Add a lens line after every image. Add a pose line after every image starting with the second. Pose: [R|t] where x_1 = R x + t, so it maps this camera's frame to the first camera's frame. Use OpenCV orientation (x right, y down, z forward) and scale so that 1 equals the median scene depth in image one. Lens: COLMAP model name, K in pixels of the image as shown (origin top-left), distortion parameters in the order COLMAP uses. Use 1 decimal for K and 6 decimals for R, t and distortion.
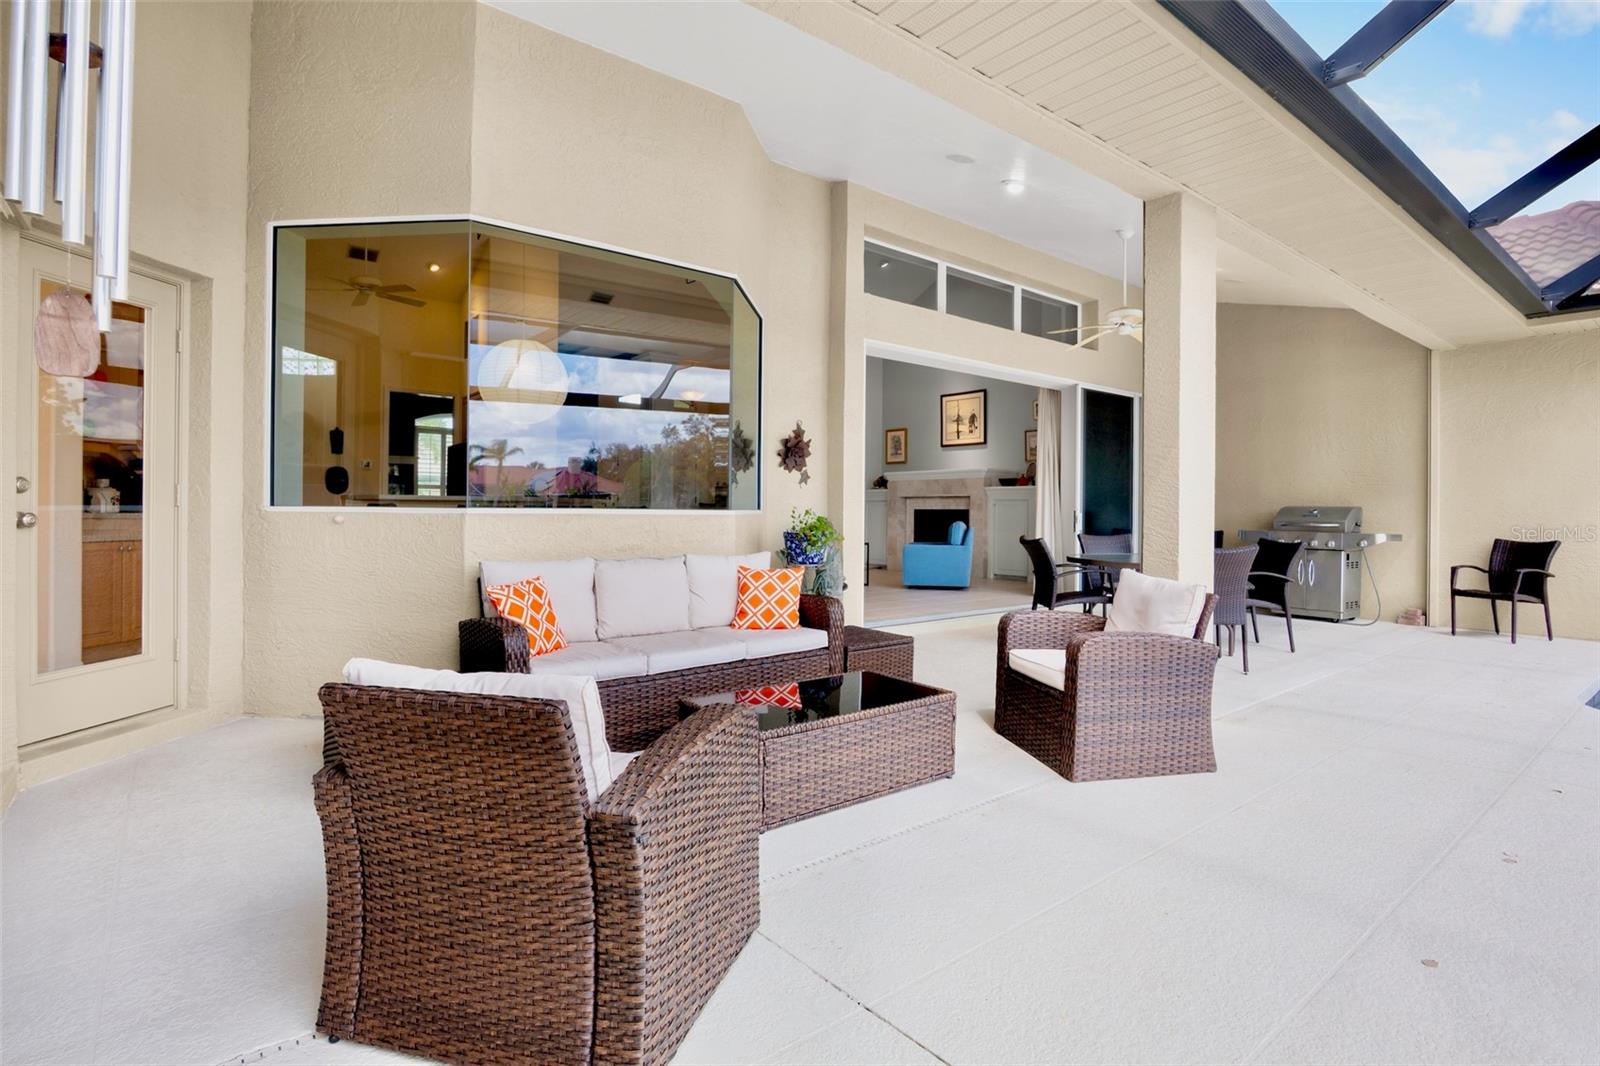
lens RADIAL K [[788.2, 0, 812.7], [0, 788.2, 509.3], [0, 0, 1]] dist [-0.018975, 0.001562]
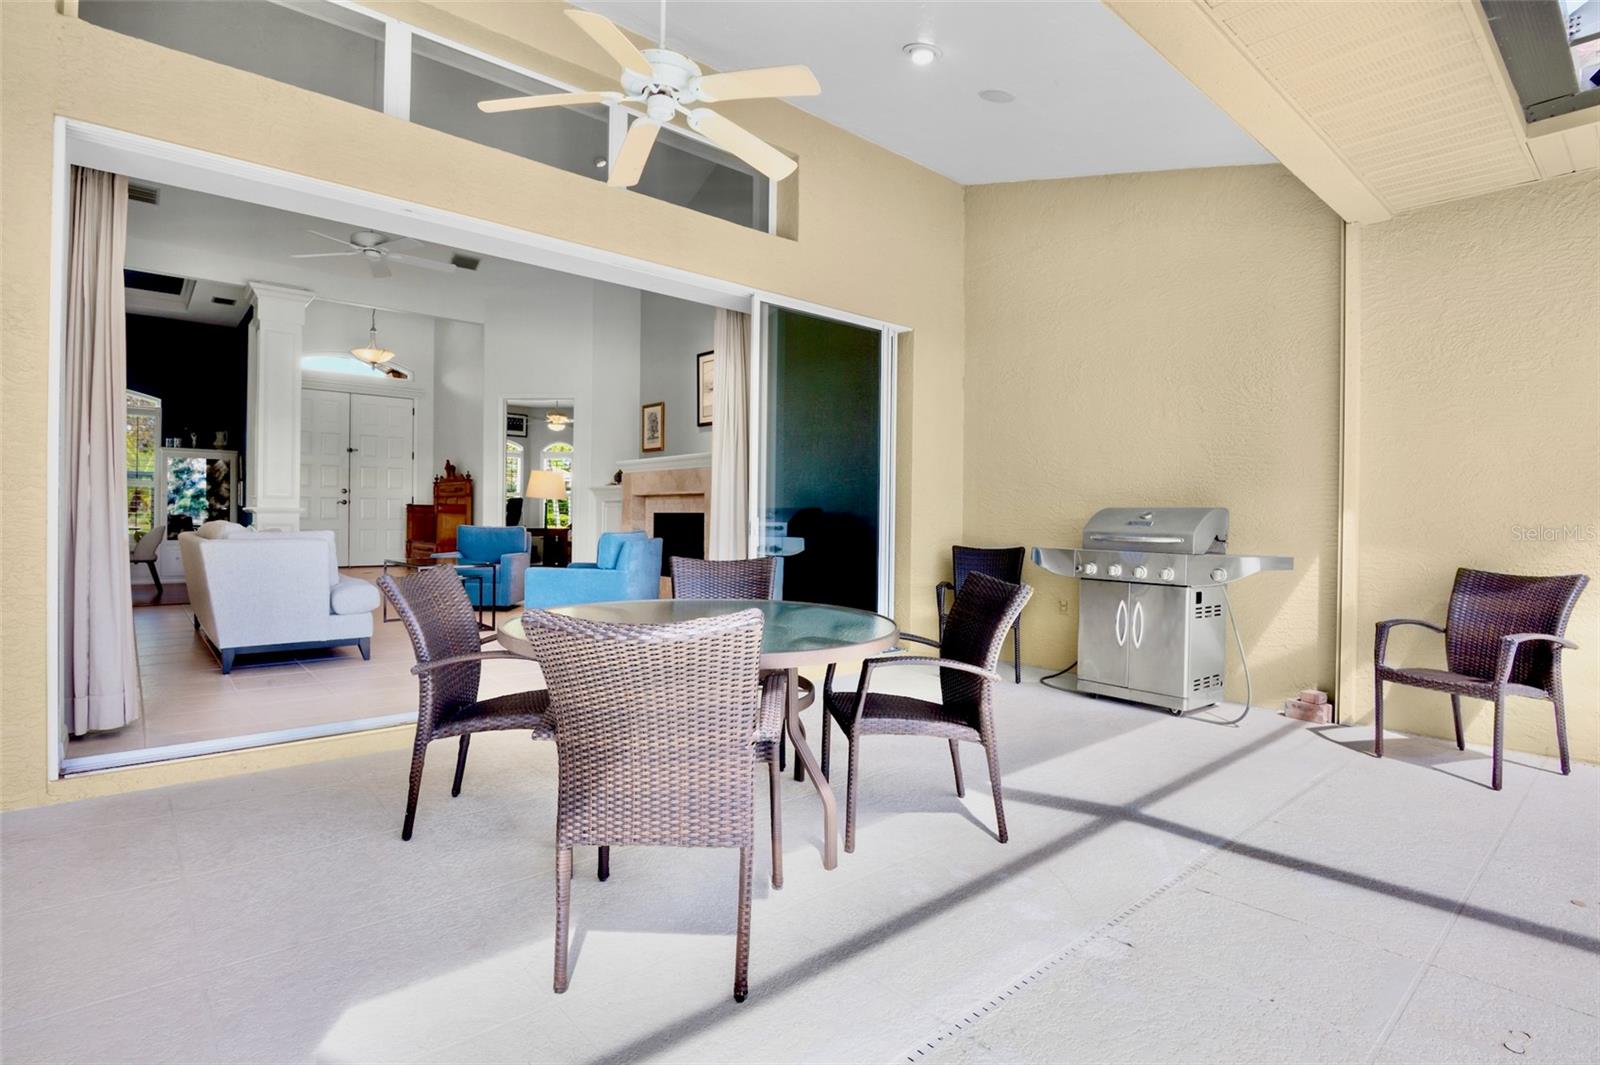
lens RADIAL K [[788.2, 0, 807.7], [0, 788.2, 522.1], [0, 0, 1]] dist [-0.018975, 0.001562]
pose [[0.999280, 0.002939, 0.037814, 0.398561], [-0.003250, 0.999961, 0.008188, 0.003482], [-0.037789, -0.008305, 0.999251, 0.468278]]
